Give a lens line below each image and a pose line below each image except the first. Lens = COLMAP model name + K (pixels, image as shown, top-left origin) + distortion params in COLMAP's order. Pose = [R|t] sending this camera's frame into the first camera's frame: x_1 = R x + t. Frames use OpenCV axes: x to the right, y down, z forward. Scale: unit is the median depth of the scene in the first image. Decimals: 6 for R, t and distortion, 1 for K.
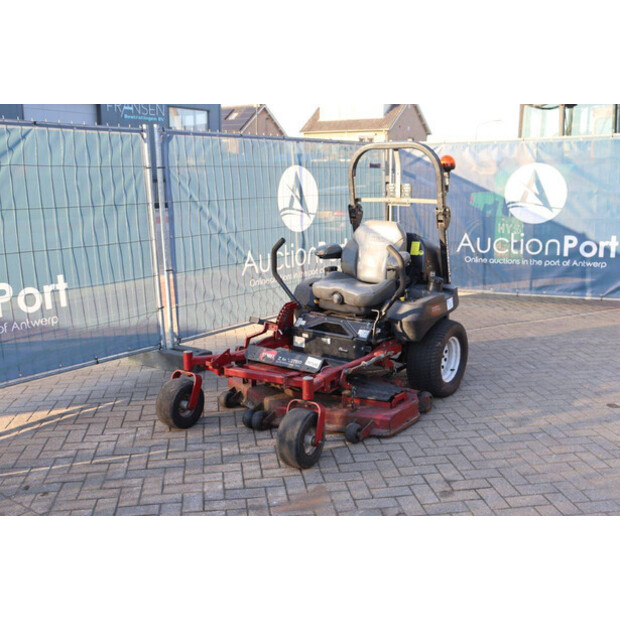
lens RADIAL K [[650.3, 0, 310.0], [0, 650.3, 310.0], [0, 0, 1]] dist [-0.103010, 0.198824]
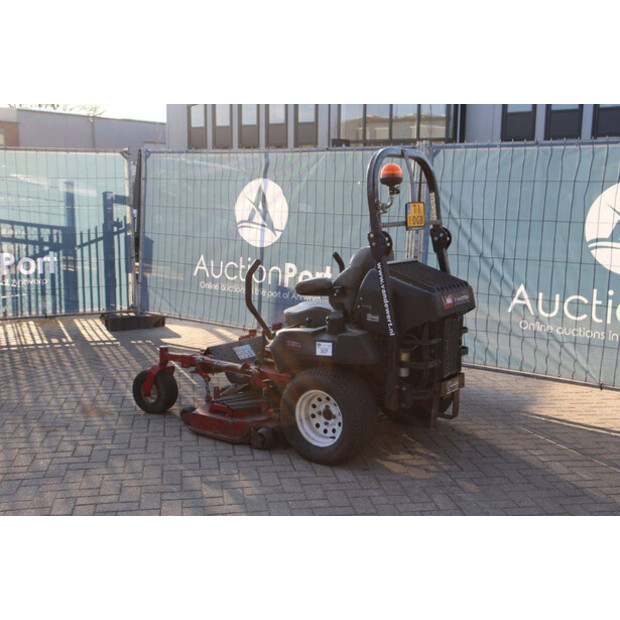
lens RADIAL K [[785.7, 0, 310.0], [0, 785.7, 310.0], [0, 0, 1]] dist [0.008657, 0.059875]
pose [[0.015432, 0.155870, -0.987657, 1.205858], [-0.217075, 0.964738, 0.148862, -0.203717], [0.976033, 0.212098, 0.048723, 0.951885]]
